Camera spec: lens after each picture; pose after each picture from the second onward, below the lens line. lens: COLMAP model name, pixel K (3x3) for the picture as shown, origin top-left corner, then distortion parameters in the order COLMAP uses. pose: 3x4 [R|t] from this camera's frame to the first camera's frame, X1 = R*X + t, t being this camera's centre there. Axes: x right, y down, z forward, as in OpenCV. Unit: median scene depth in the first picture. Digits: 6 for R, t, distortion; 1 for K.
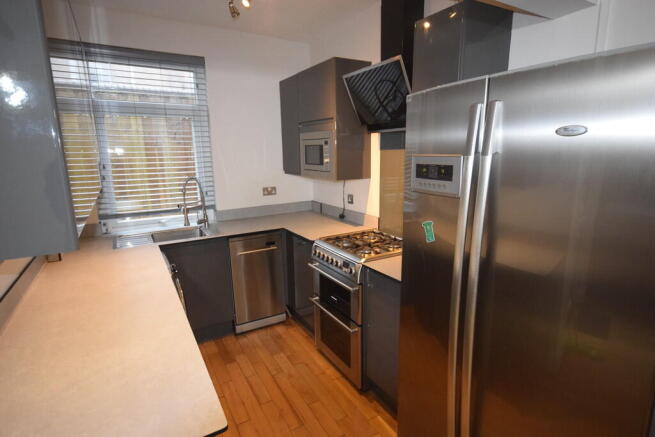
lens RADIAL K [[350.5, 0, 328.4], [0, 350.5, 219.3], [0, 0, 1]] dist [0.023353, 0.002767]
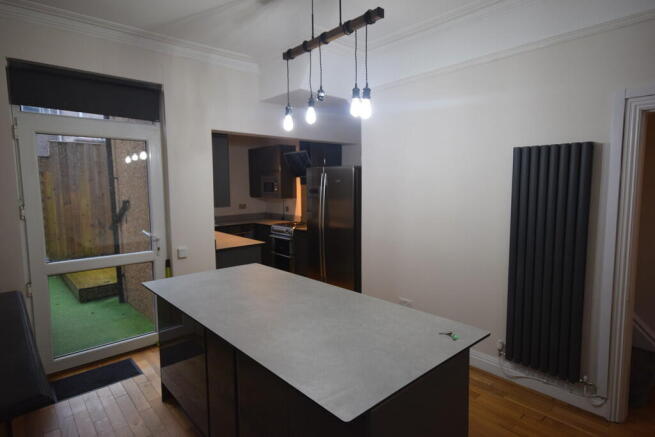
lens RADIAL K [[350.5, 0, 328.4], [0, 350.5, 219.3], [0, 0, 1]] dist [0.023353, 0.002767]
pose [[0.980317, -0.007406, 0.197292, -0.107482], [0.028054, 0.994382, -0.102071, 0.227181], [-0.195428, 0.105596, 0.975017, -1.063896]]
